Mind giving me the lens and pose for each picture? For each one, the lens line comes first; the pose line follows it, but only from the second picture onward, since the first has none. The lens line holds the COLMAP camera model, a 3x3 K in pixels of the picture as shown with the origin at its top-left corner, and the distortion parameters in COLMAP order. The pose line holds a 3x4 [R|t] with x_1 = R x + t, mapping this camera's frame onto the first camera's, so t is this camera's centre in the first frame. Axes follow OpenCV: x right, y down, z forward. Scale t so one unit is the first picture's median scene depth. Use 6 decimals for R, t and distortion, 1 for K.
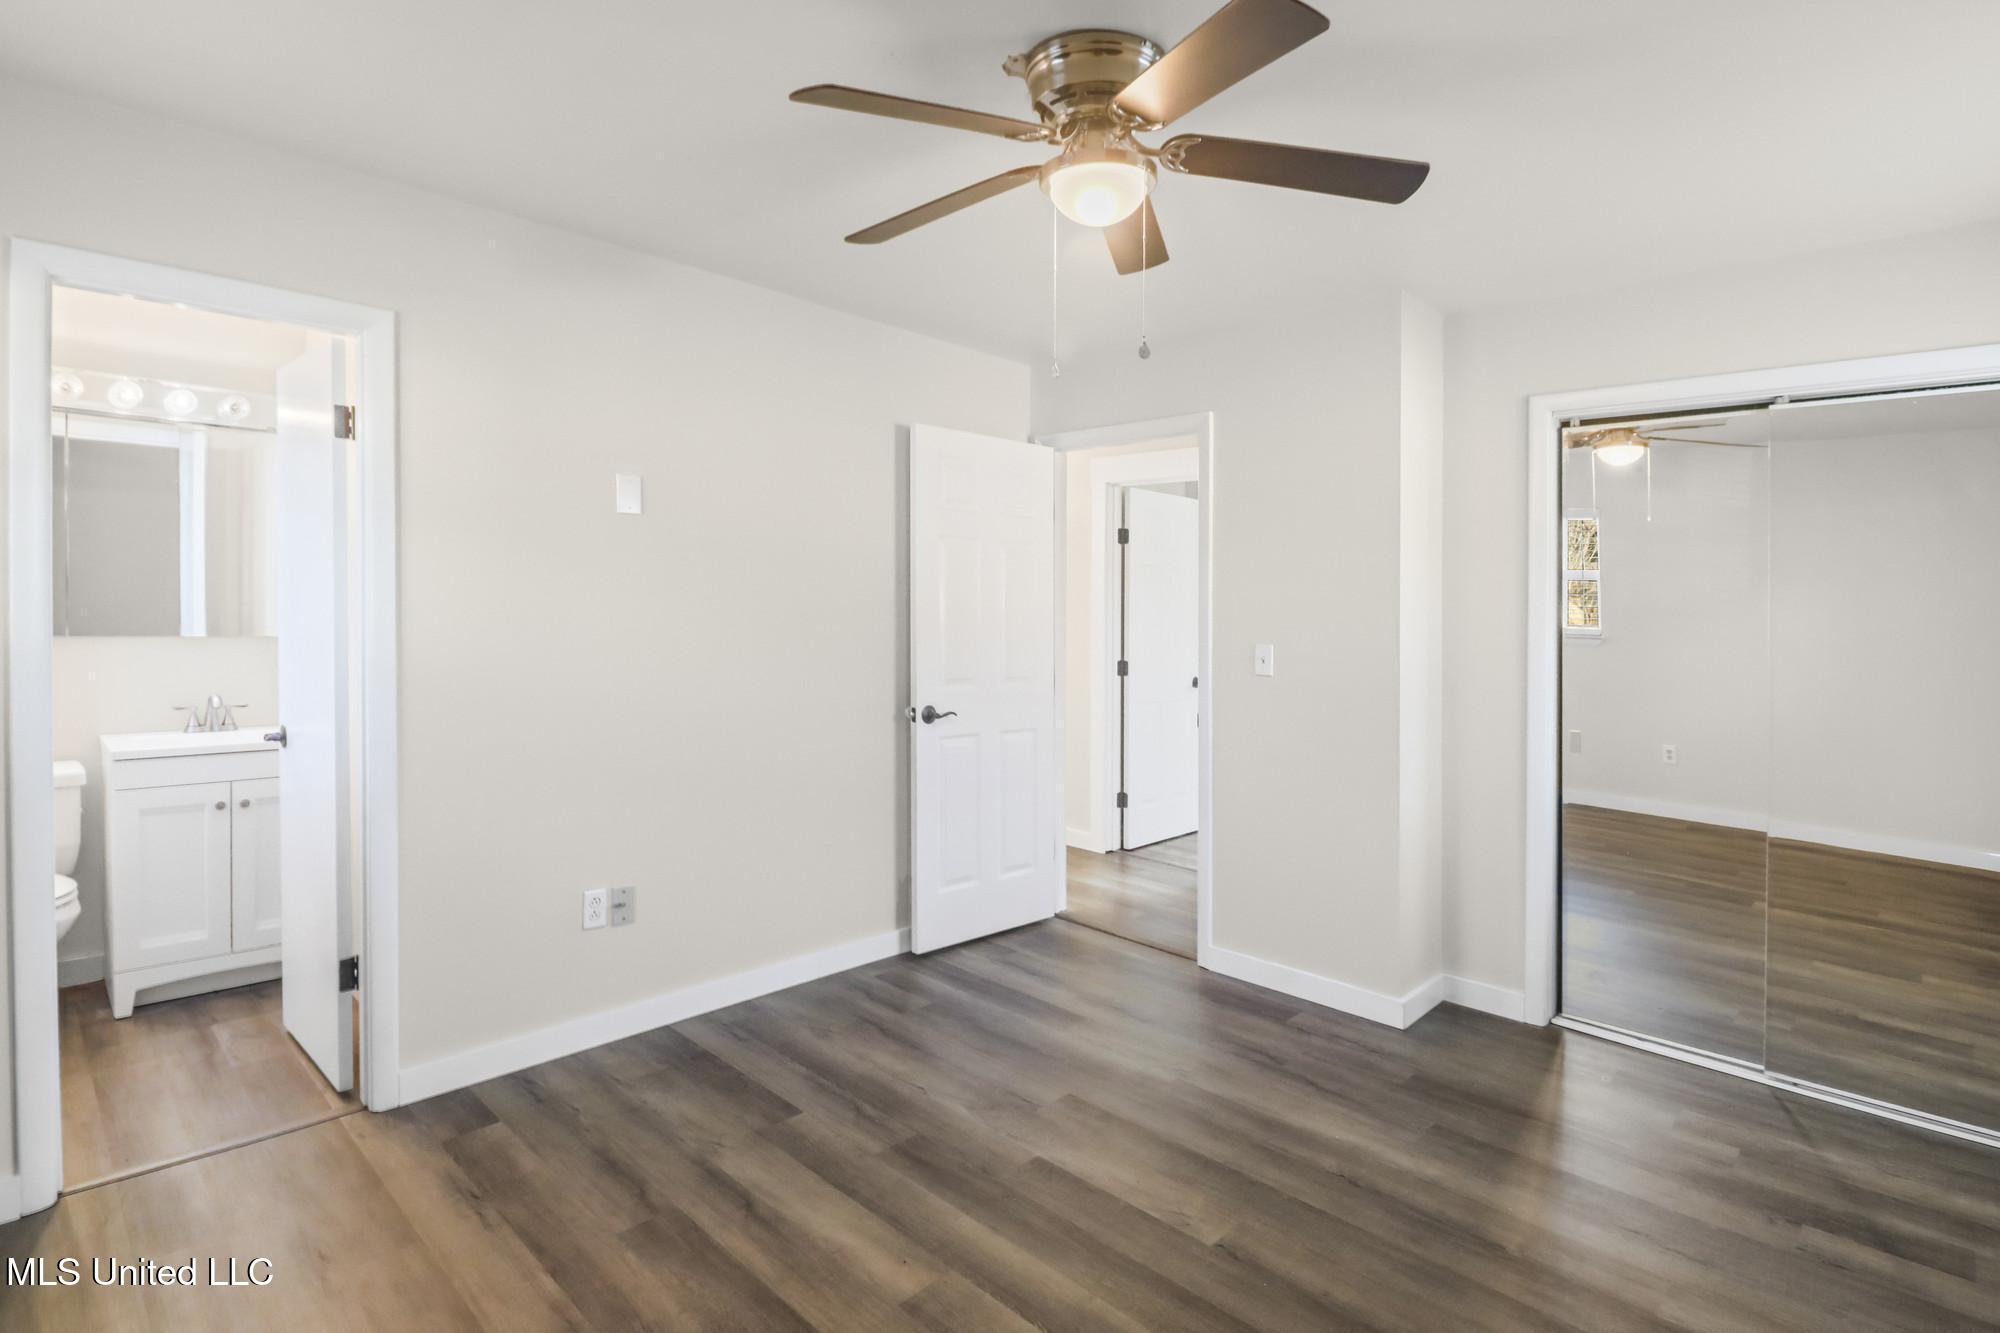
lens RADIAL K [[1008.9, 0, 1000.0], [0, 1008.9, 666.5], [0, 0, 1]] dist [-0.004388, -0.000934]
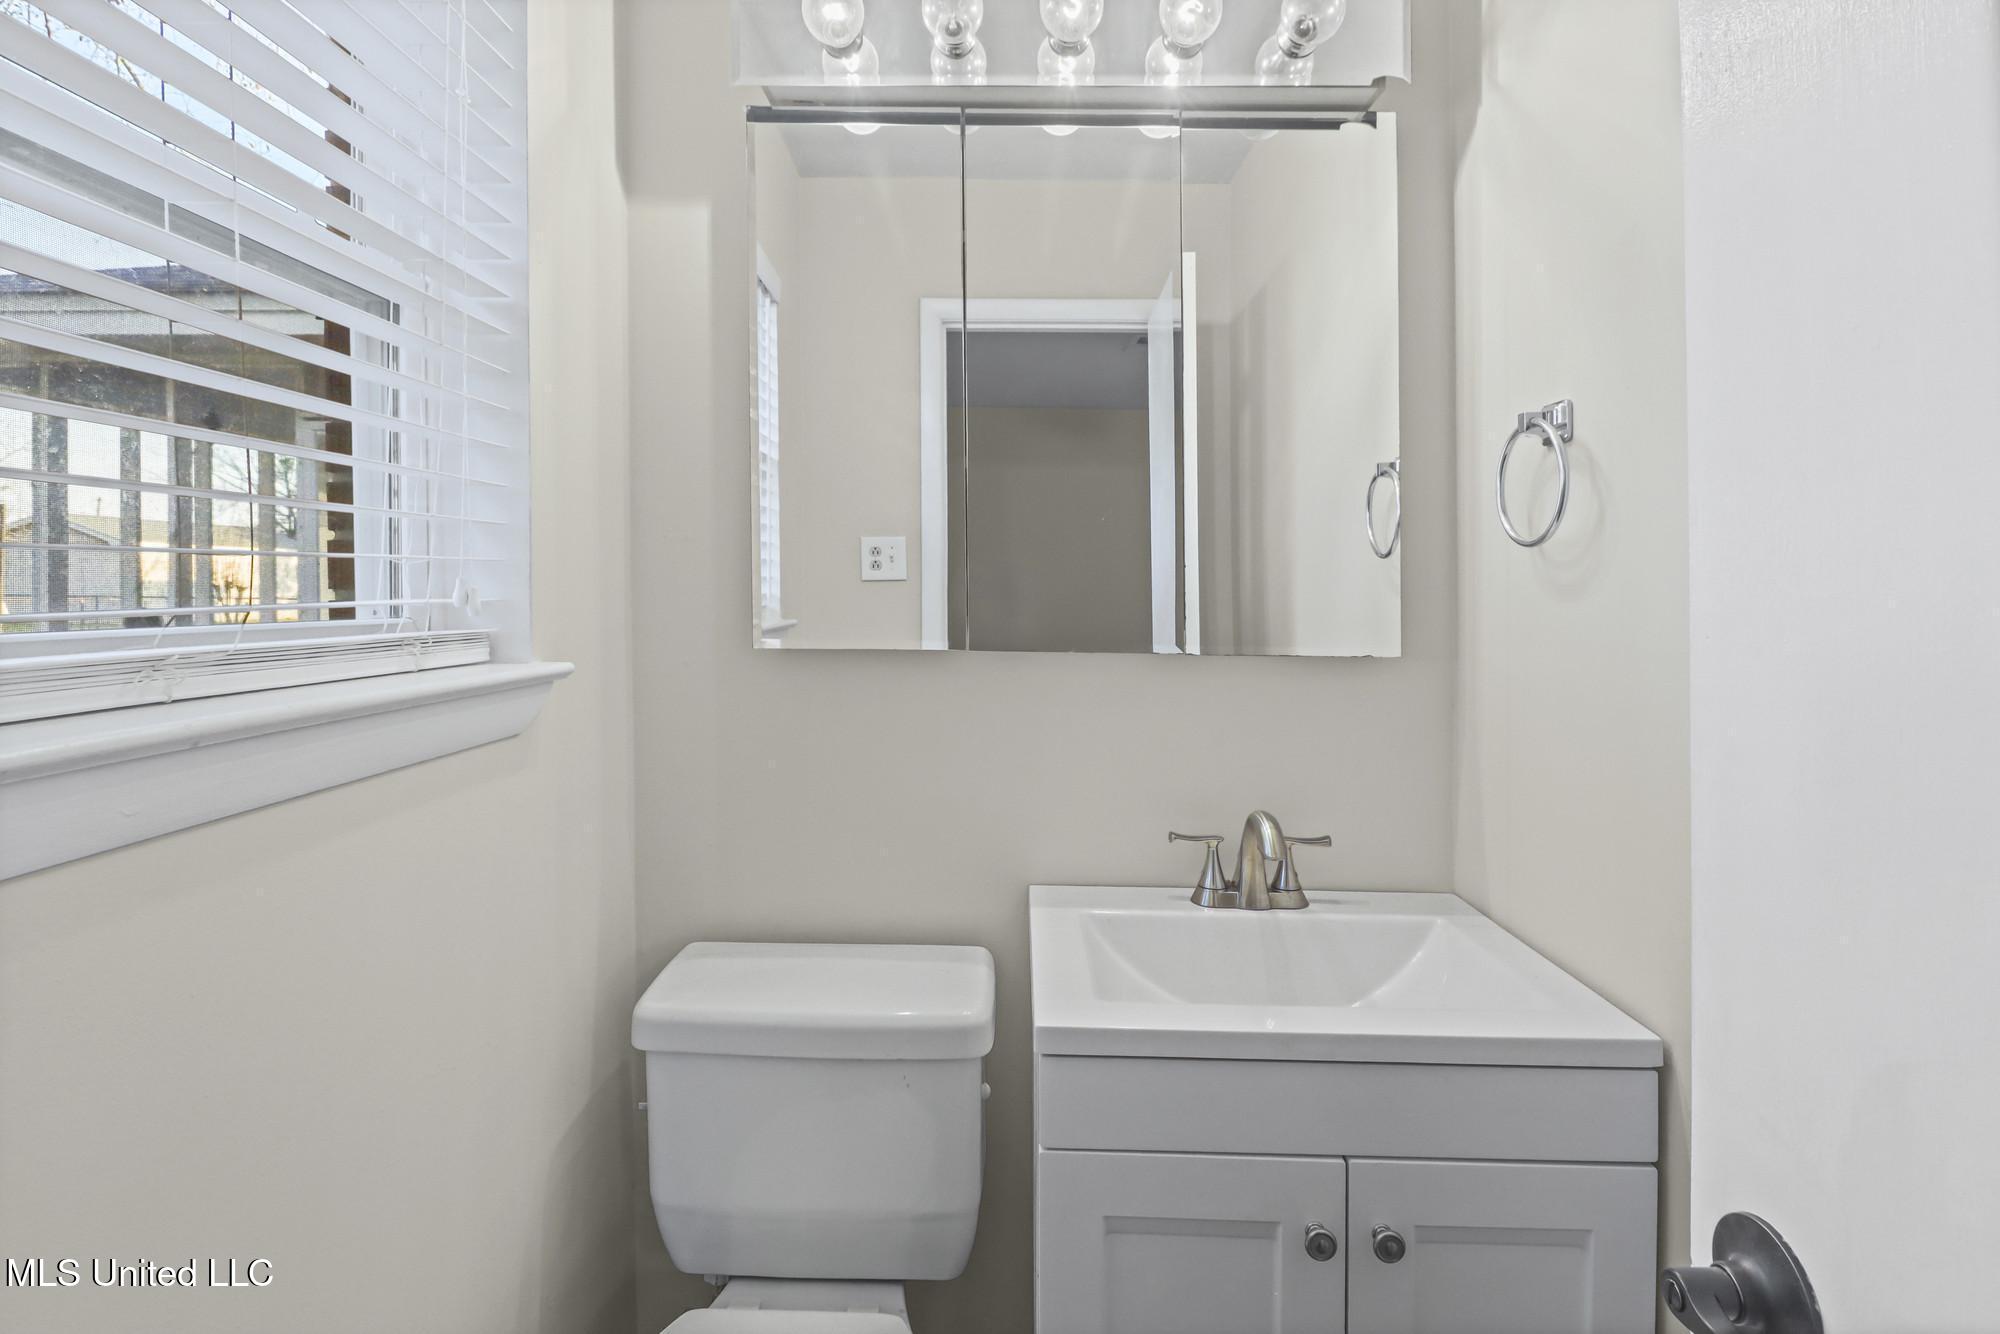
lens RADIAL K [[1008.9, 0, 1000.0], [0, 1008.9, 667.0], [0, 0, 1]] dist [-0.004388, -0.000934]
pose [[0.706608, 0.021003, -0.707293, -0.828300], [-0.034125, 0.999408, -0.004415, -0.029438], [0.706782, 0.027256, 0.706907, 0.941258]]
